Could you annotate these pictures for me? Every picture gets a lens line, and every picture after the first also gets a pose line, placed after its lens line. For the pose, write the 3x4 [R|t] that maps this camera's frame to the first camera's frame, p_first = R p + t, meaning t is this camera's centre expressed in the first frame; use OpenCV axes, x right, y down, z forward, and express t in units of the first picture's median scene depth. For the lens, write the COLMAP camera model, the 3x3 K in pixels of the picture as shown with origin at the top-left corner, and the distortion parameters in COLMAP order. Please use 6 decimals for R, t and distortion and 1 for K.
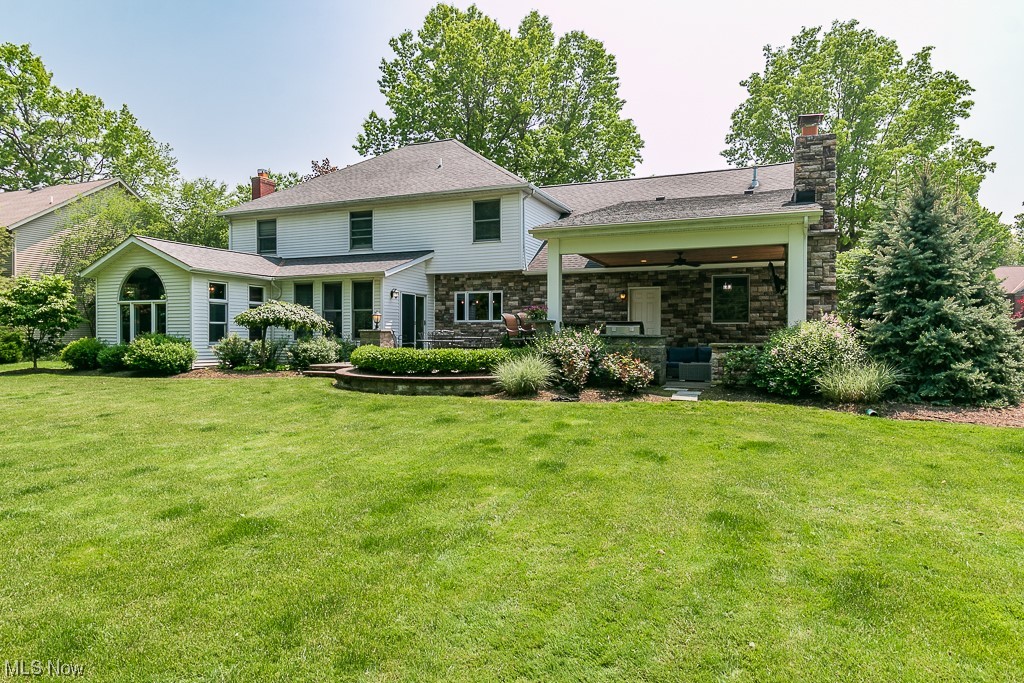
lens RADIAL K [[654.8, 0, 512.0], [0, 654.8, 341.5], [0, 0, 1]] dist [0.002723, 0.006673]
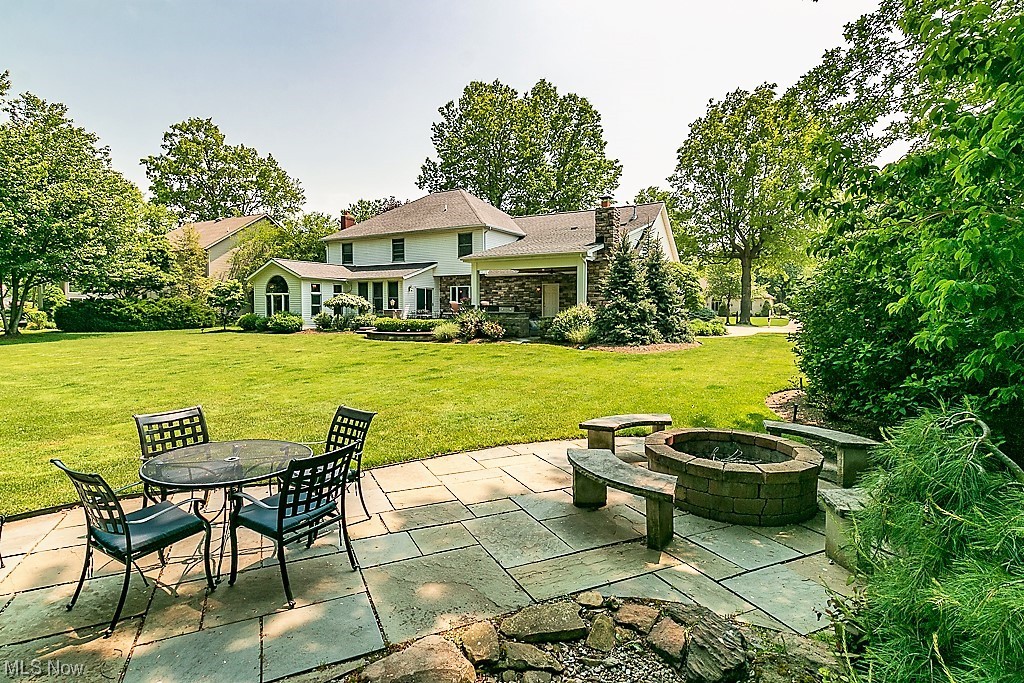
lens RADIAL K [[529.2, 0, 512.0], [0, 529.2, 341.5], [0, 0, 1]] dist [-0.001952, -0.000615]
pose [[0.993495, 0.005665, -0.113737, 0.241329], [0.000144, 0.998698, 0.051004, -0.002274], [0.113878, -0.050689, 0.992201, -0.376463]]
